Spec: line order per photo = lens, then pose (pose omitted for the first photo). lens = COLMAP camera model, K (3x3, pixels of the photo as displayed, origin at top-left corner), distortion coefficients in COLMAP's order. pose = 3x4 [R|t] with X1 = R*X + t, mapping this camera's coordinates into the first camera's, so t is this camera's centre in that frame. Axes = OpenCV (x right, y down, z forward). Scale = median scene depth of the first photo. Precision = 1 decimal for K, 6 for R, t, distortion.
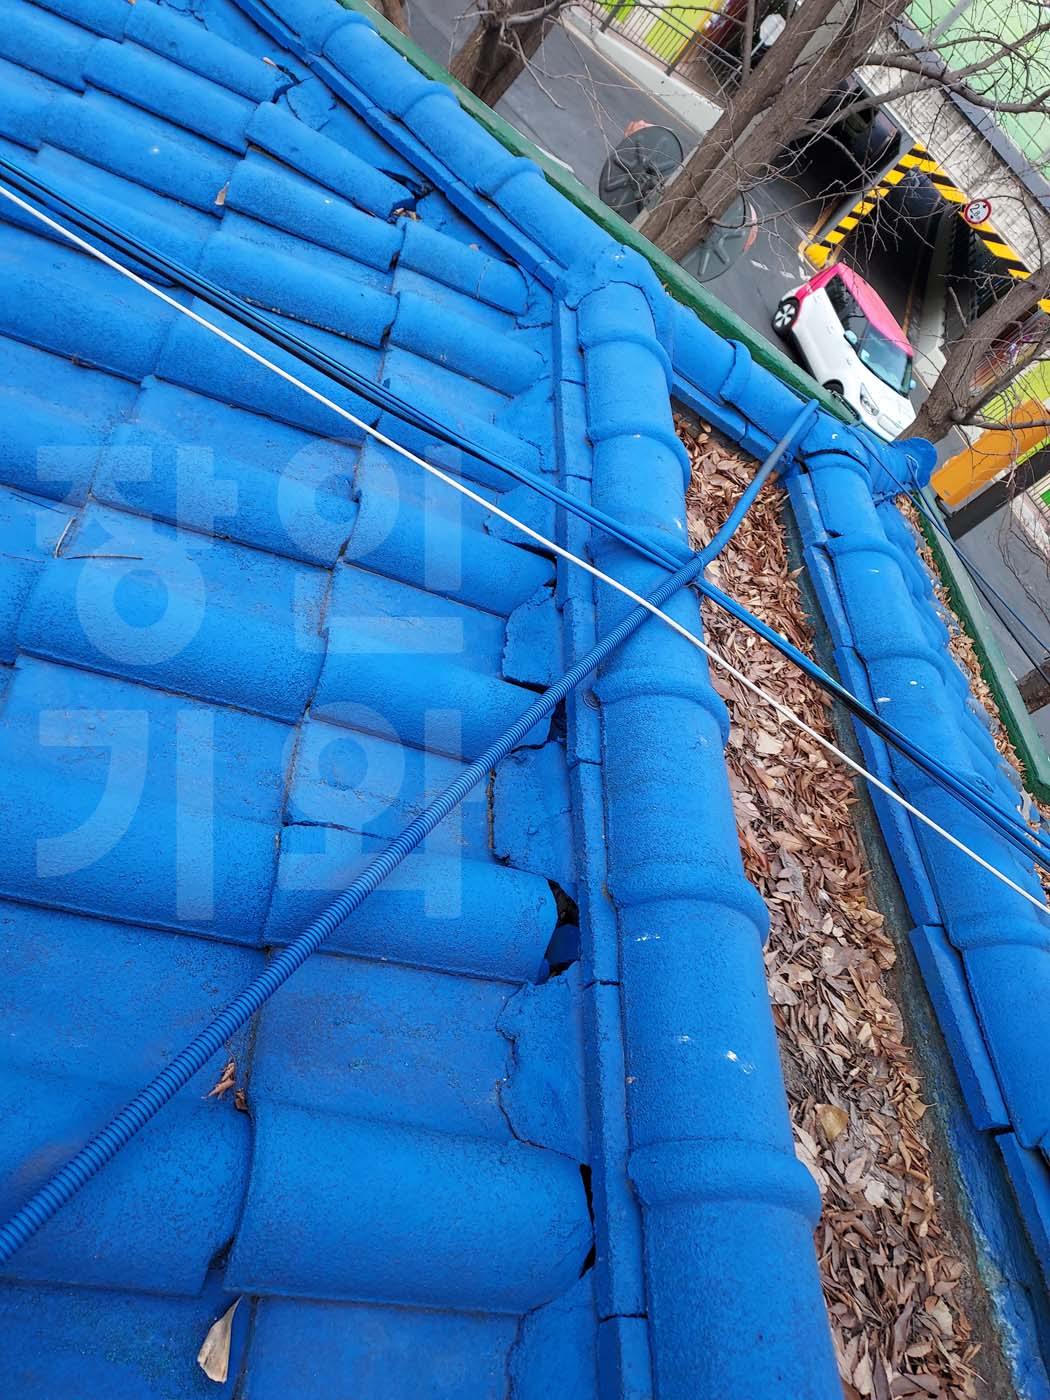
lens RADIAL K [[1023.1, 0, 525.0], [0, 1023.1, 700.0], [0, 0, 1]] dist [0.077183, -0.047714]
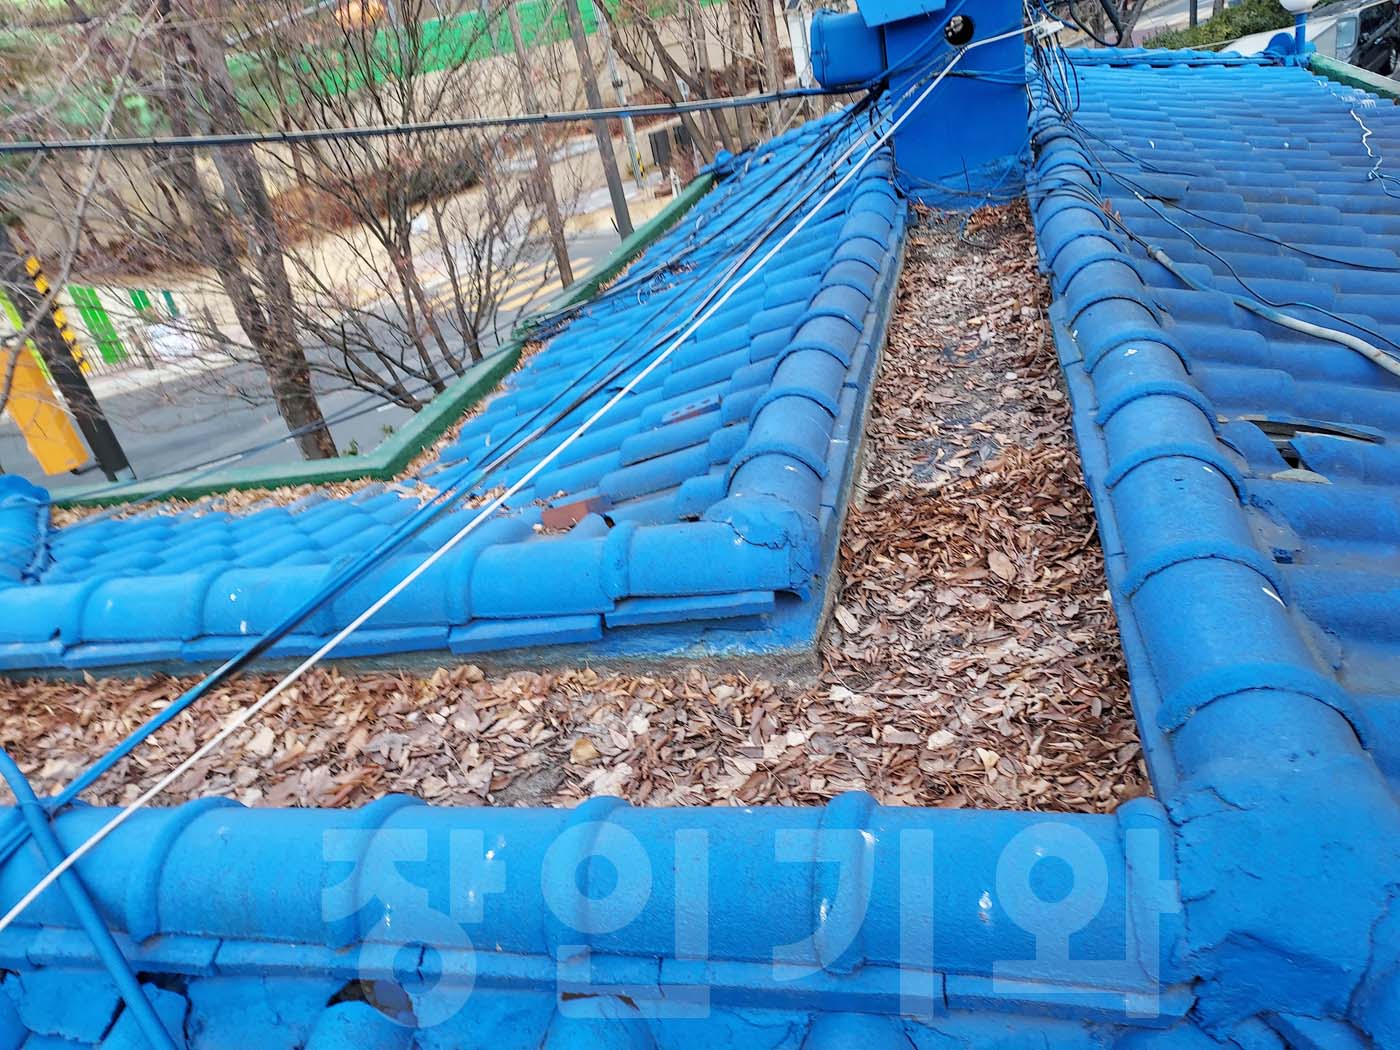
lens RADIAL K [[1023.1, 0, 696.9], [0, 1023.1, 545.5], [0, 0, 1]] dist [0.077183, -0.047714]
pose [[0.058189, -0.925688, 0.373787, 0.063855], [0.915977, 0.198400, 0.348745, 0.046833], [-0.396988, 0.322087, 0.859454, -0.160742]]
